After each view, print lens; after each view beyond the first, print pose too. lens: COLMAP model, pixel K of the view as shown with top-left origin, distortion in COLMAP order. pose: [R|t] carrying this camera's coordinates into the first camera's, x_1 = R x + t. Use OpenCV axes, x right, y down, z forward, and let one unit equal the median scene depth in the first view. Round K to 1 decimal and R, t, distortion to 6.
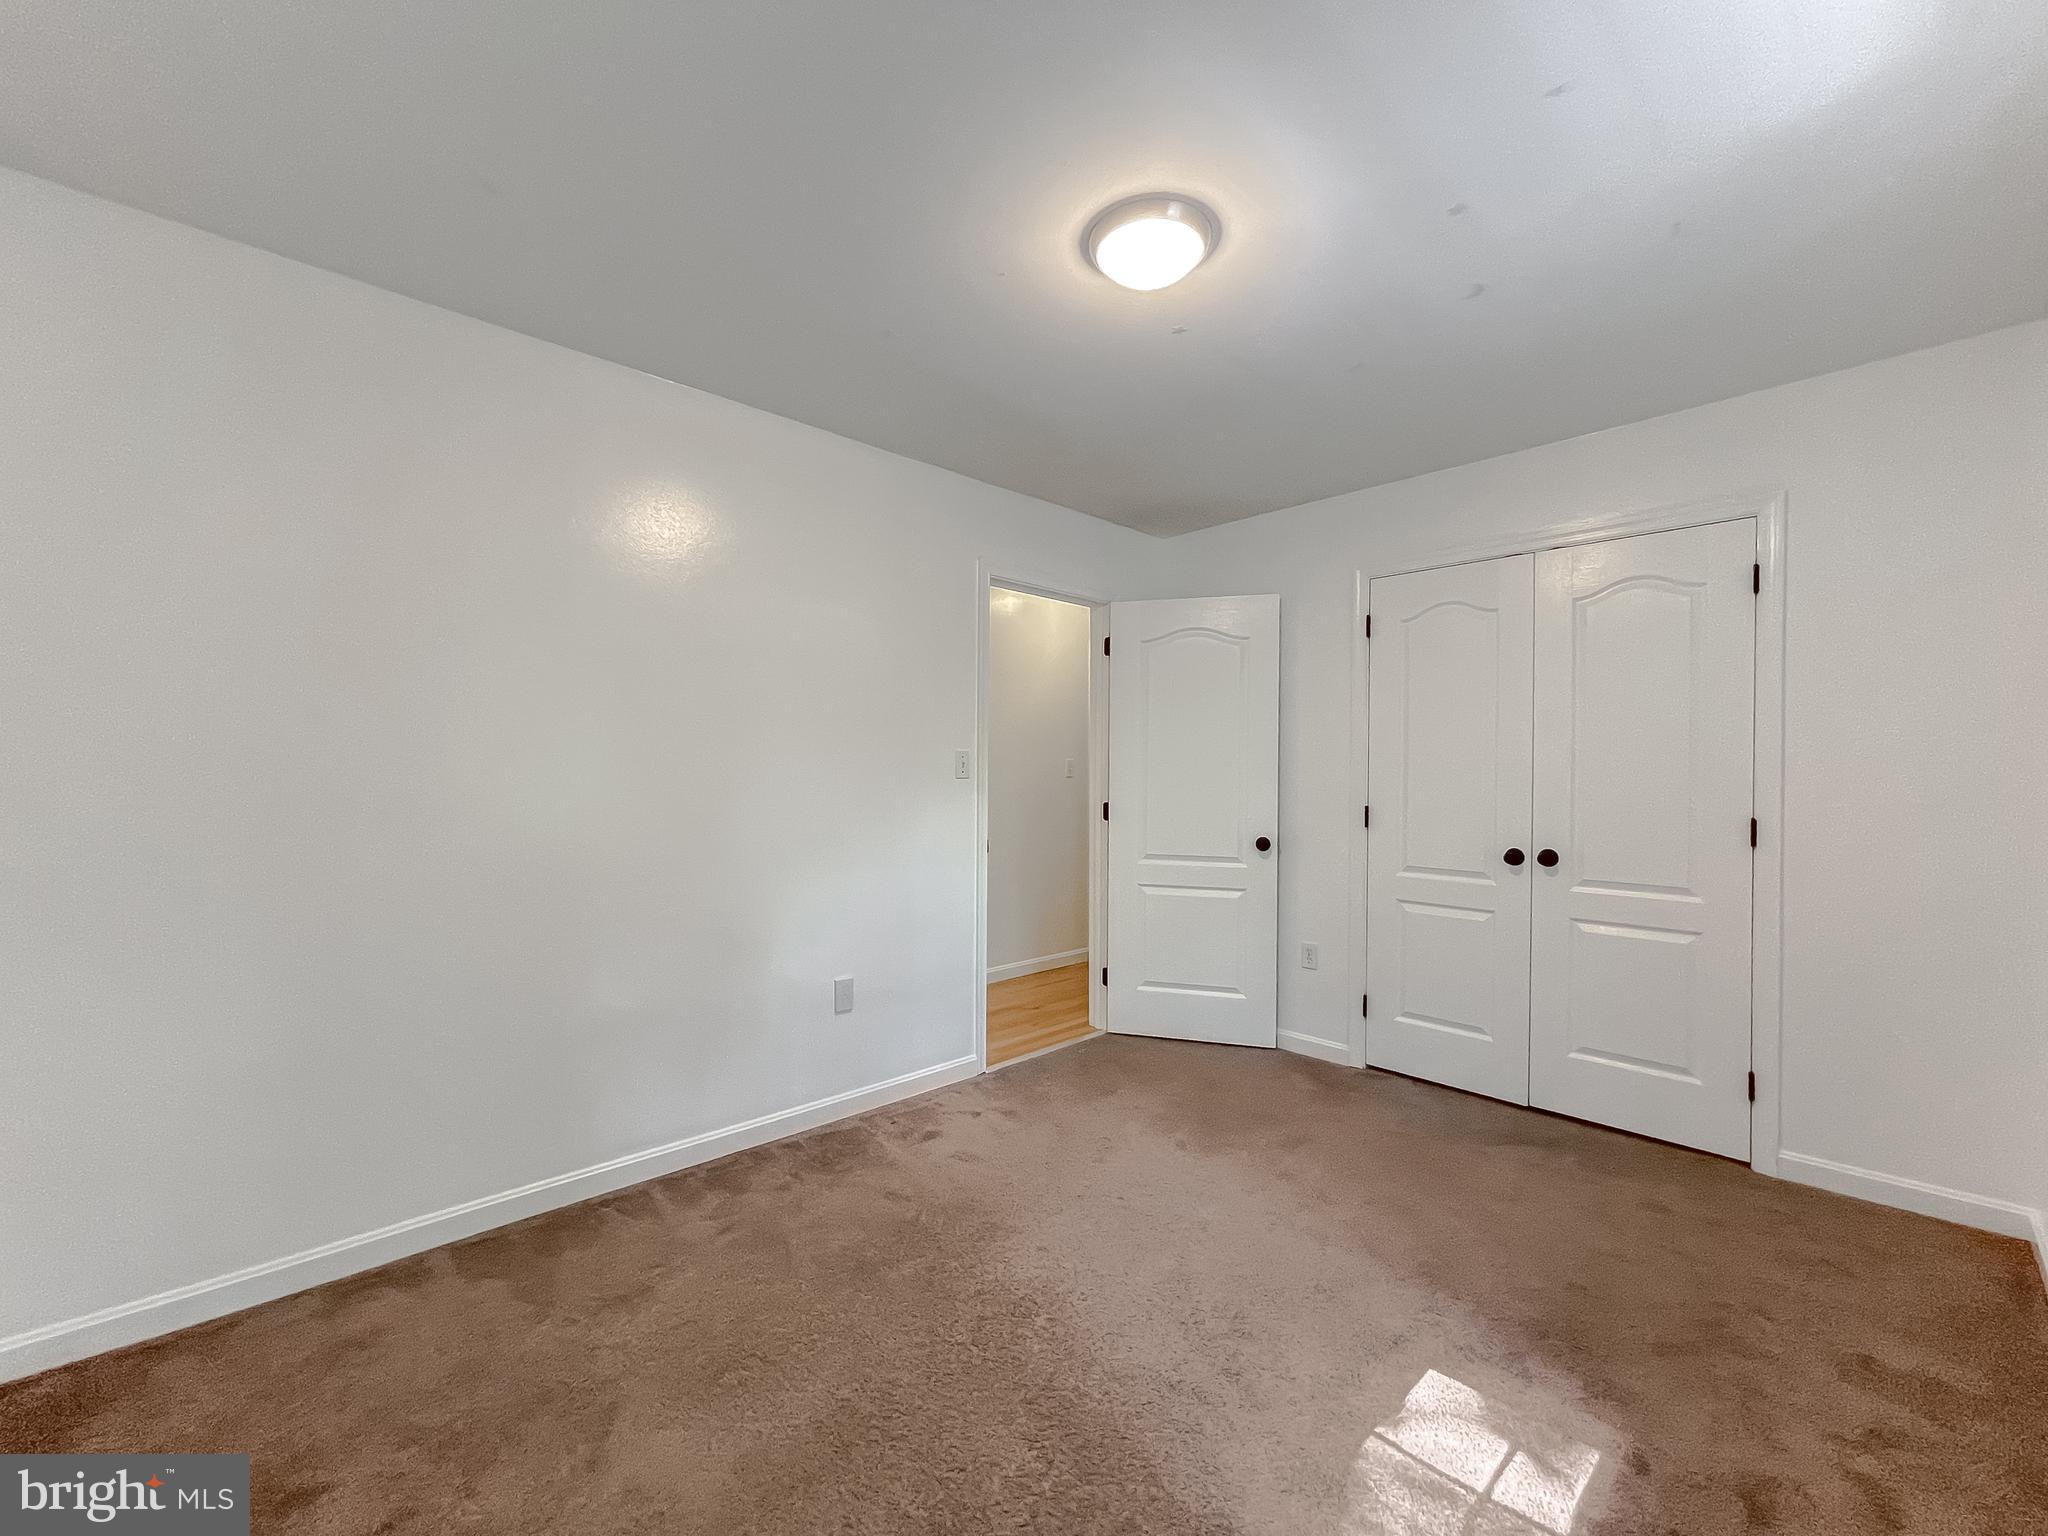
lens RADIAL K [[836.6, 0, 1016.8], [0, 836.6, 772.8], [0, 0, 1]] dist [0.000276, -0.000080]
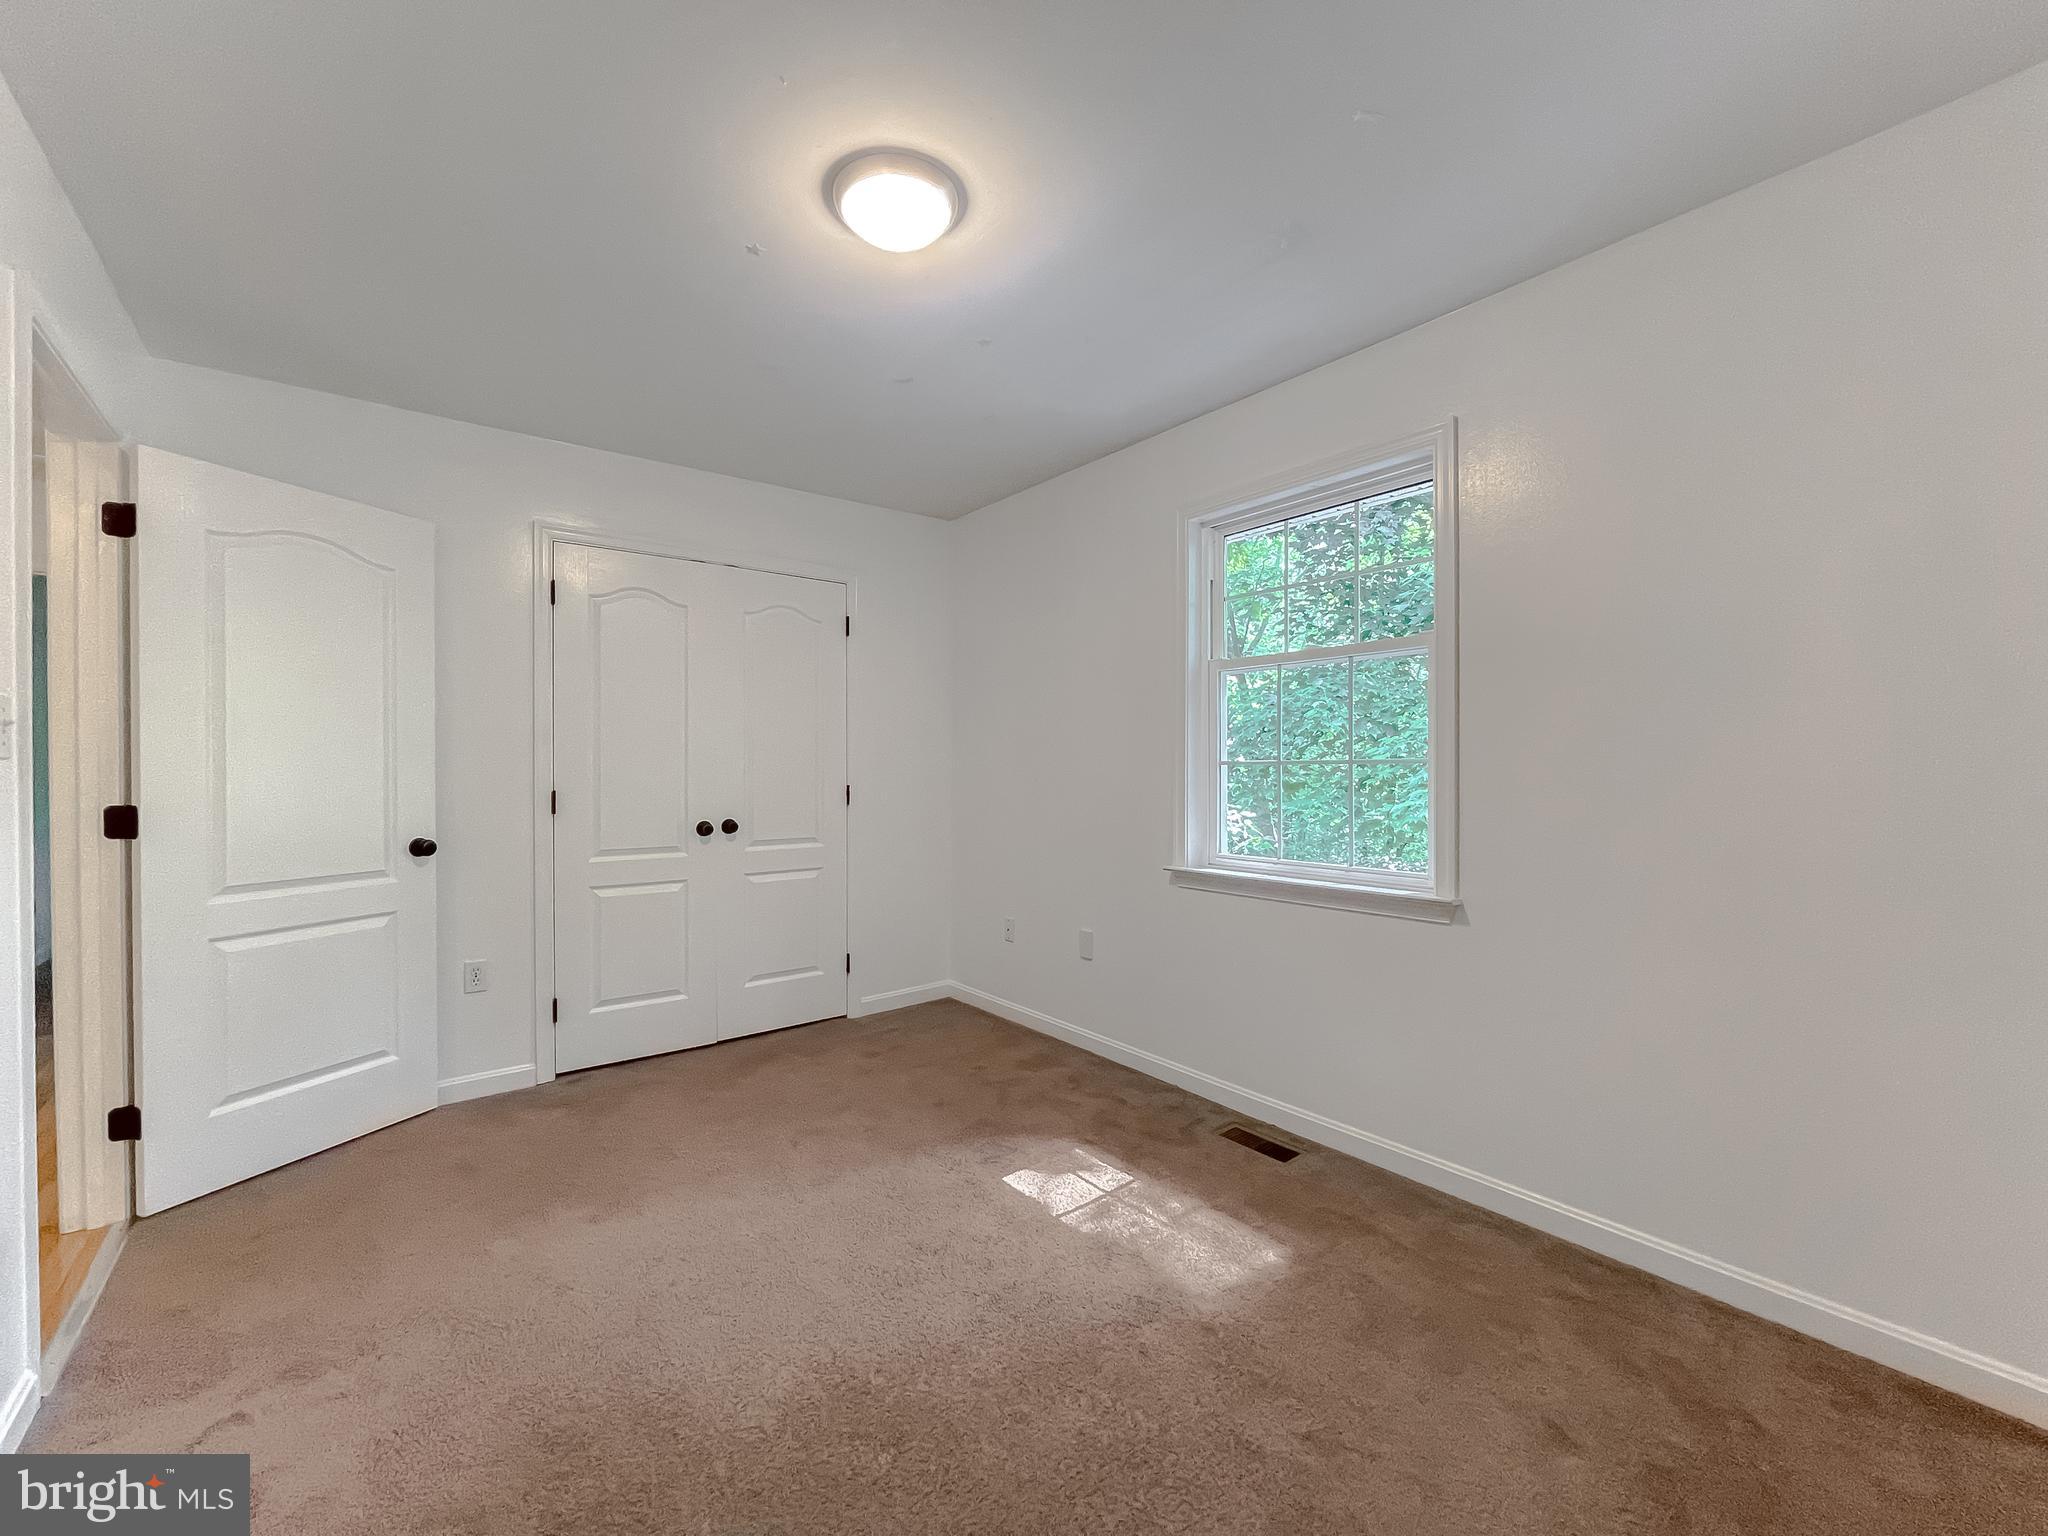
lens RADIAL K [[836.6, 0, 1016.8], [0, 836.6, 772.8], [0, 0, 1]] dist [0.000276, -0.000080]
pose [[0.092449, -0.016864, 0.995575, -0.514103], [-0.000719, 0.999855, 0.017003, 0.005365], [-0.995717, -0.002288, 0.092424, 0.491160]]
